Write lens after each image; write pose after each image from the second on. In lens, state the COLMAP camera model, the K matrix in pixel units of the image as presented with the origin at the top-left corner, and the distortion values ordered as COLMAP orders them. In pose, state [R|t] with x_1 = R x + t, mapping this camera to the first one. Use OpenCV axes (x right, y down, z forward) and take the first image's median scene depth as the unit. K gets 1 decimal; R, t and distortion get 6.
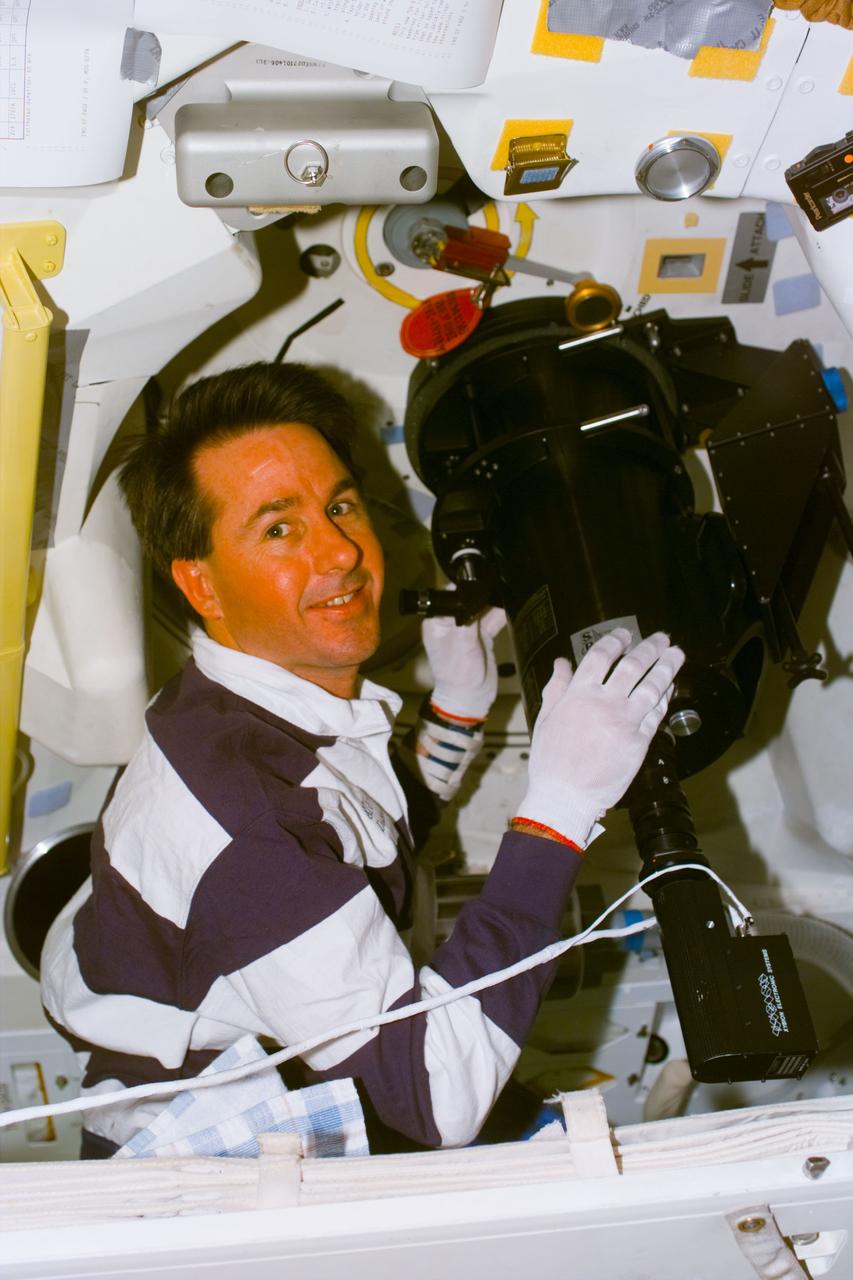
lens RADIAL K [[1632.0, 0, 426.5], [0, 1632.0, 640.0], [0, 0, 1]] dist [0.003778, -0.053902]
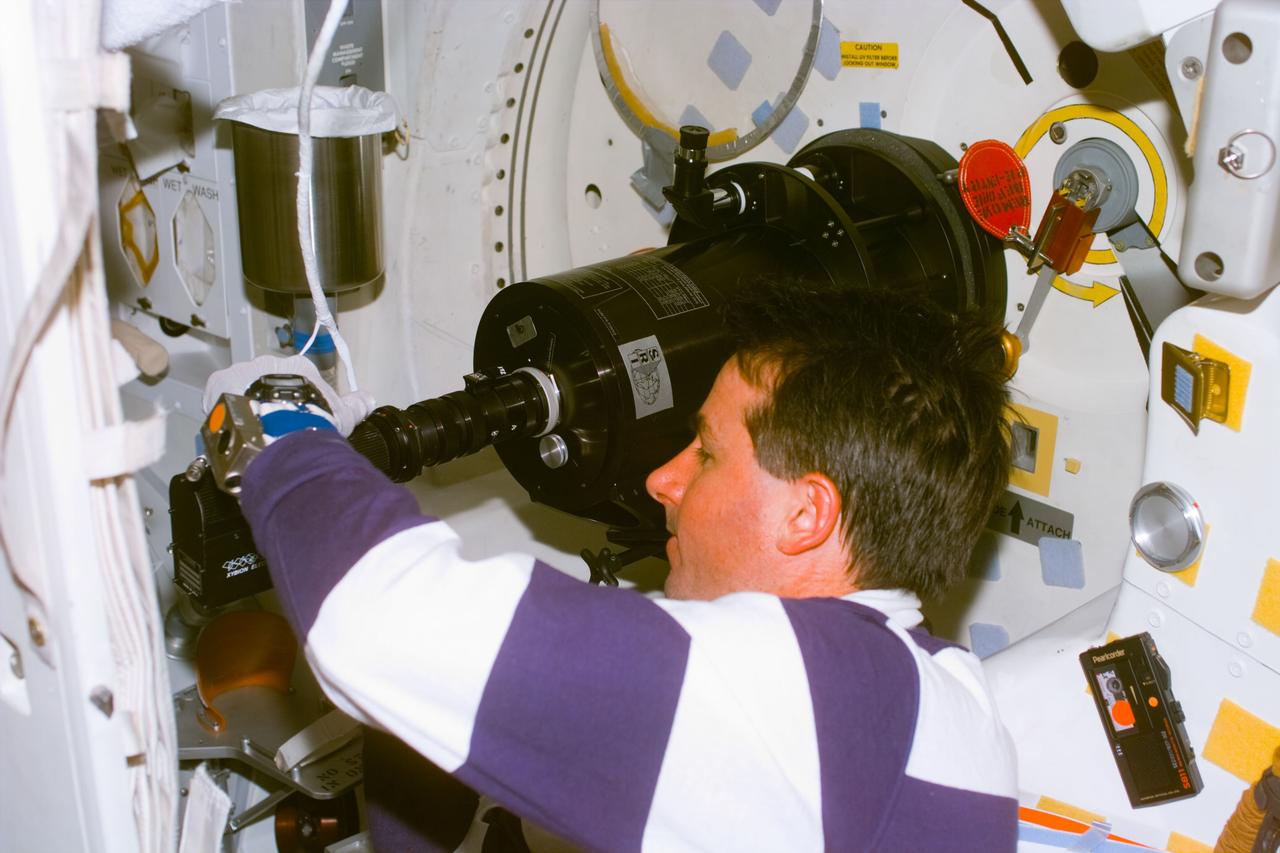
lens RADIAL K [[1632.0, 0, 681.6], [0, 1632.0, 426.6], [0, 0, 1]] dist [0.003778, -0.053902]
pose [[-0.064535, 0.962448, 0.263684, -0.104518], [-0.995765, -0.044770, -0.080297, 0.053723], [-0.065477, -0.267750, 0.961261, 0.102609]]
